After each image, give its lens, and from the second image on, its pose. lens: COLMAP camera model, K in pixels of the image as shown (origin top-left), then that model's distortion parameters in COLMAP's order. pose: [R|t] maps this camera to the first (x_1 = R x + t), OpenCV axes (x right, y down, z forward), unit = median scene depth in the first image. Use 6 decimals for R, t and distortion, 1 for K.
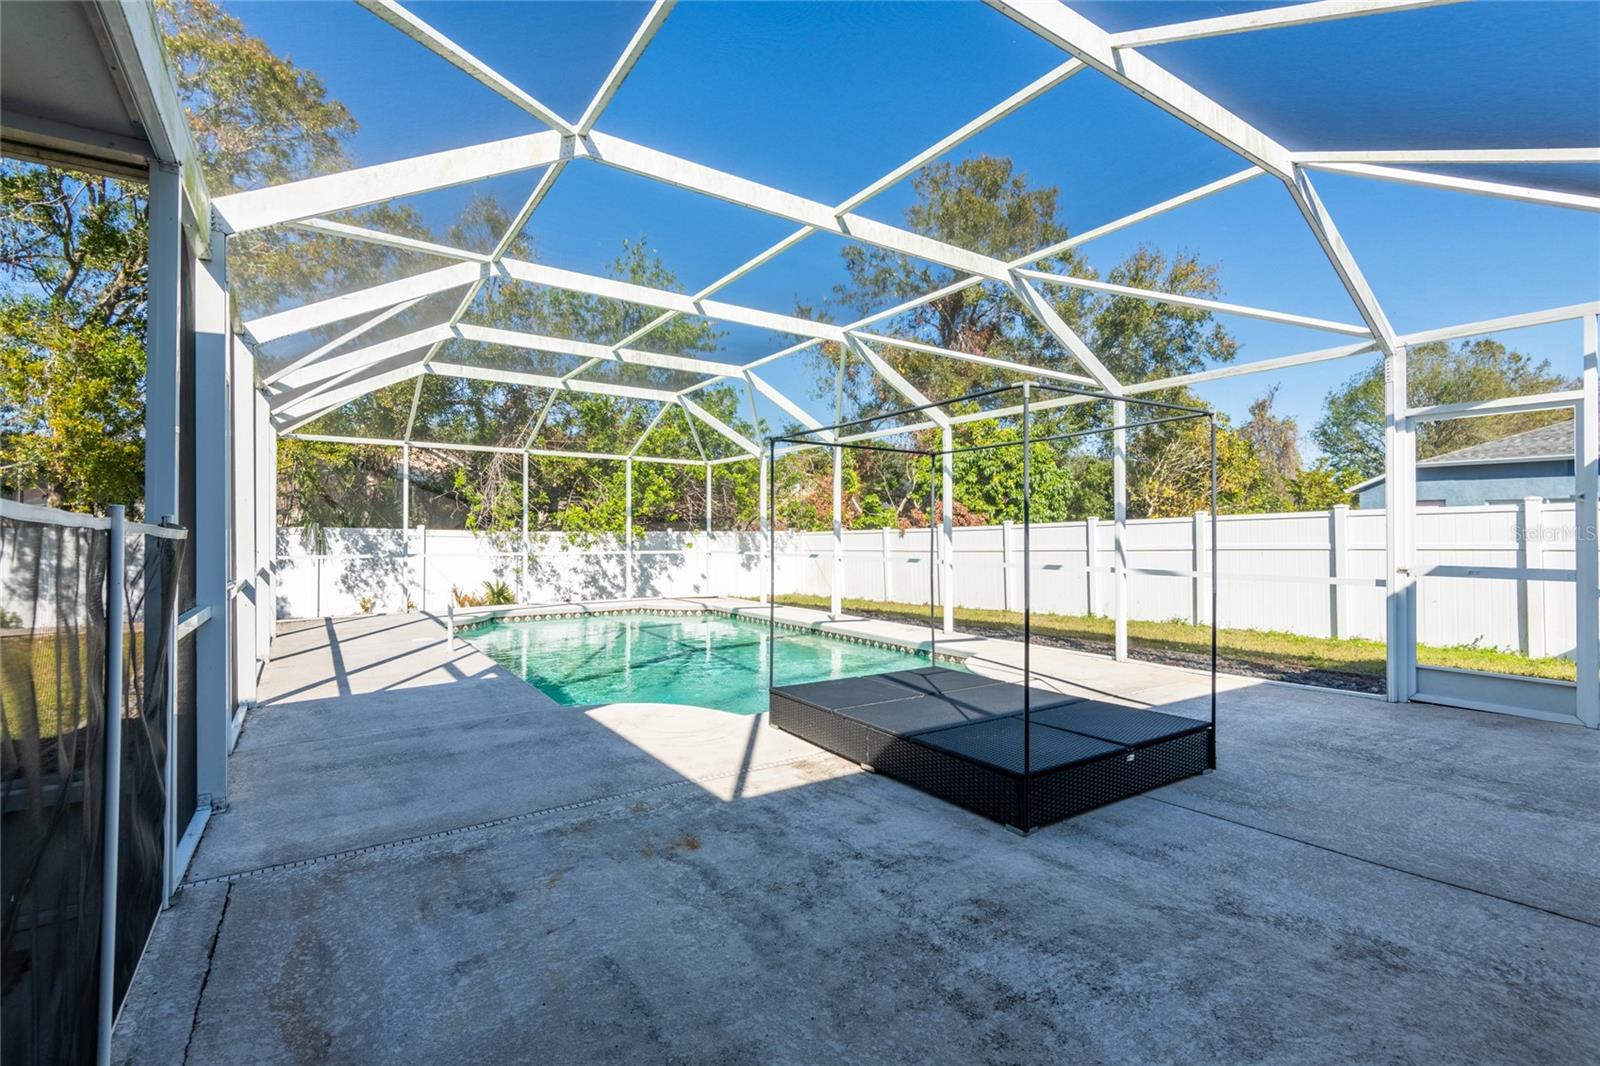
lens RADIAL K [[737.0, 0, 800.7], [0, 737.0, 525.1], [0, 0, 1]] dist [0.028947, -0.014512]
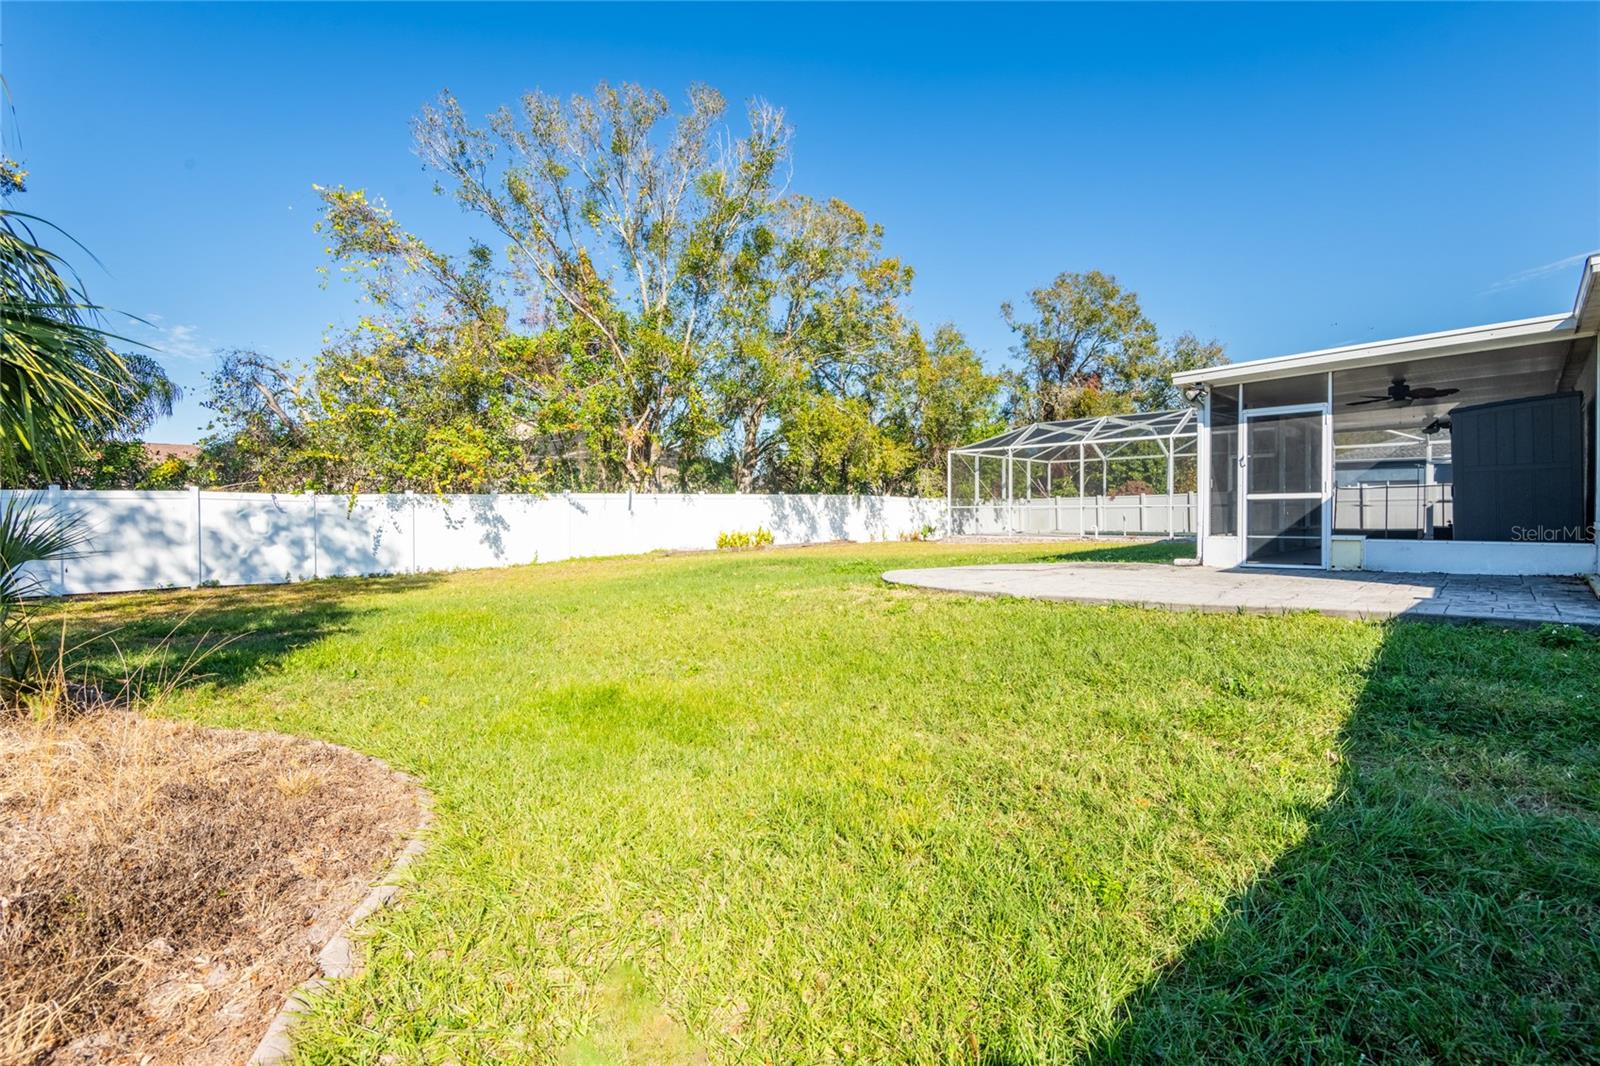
lens RADIAL K [[737.0, 0, 789.7], [0, 737.0, 527.5], [0, 0, 1]] dist [0.028947, -0.014512]
pose [[0.981727, -0.008879, 0.190087, -4.067447], [0.002296, 0.999391, 0.034823, 0.070824], [-0.190280, -0.033751, 0.981150, -2.752939]]
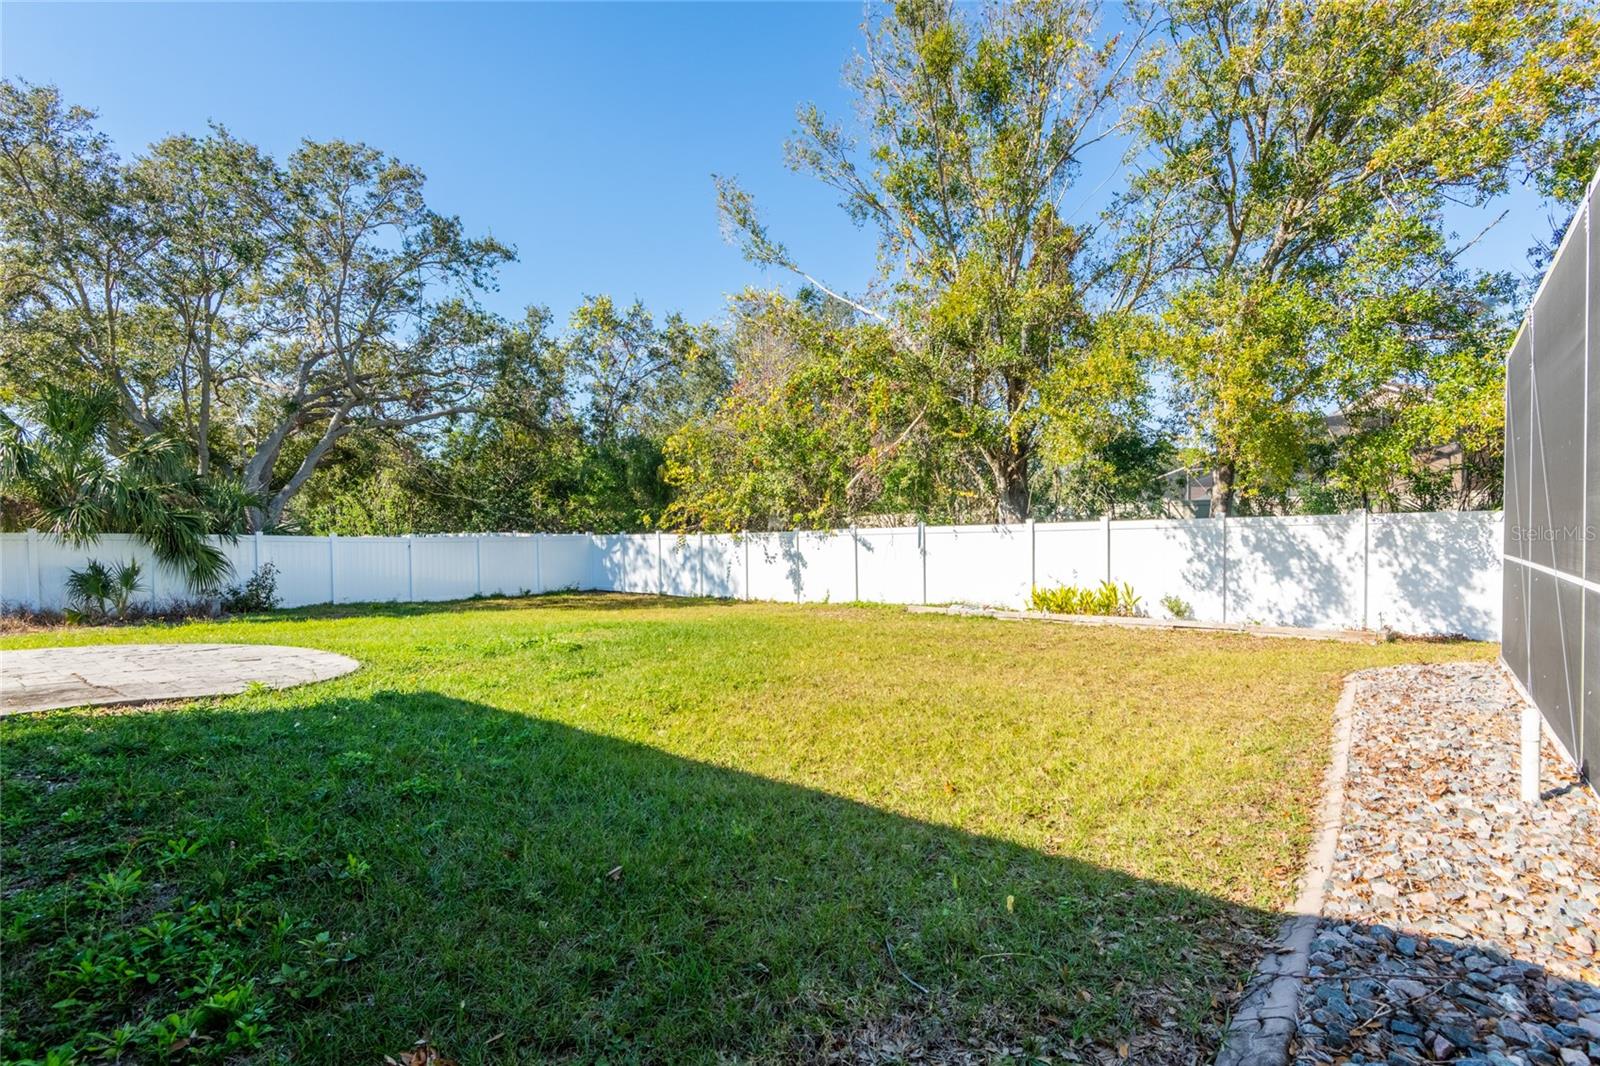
lens RADIAL K [[737.0, 0, 817.2], [0, 737.0, 548.4], [0, 0, 1]] dist [0.028947, -0.014512]
pose [[0.294570, 0.016591, -0.955486, -0.710051], [0.024459, 0.999391, 0.024894, 0.018693], [0.955317, -0.030704, 0.293985, 0.658448]]
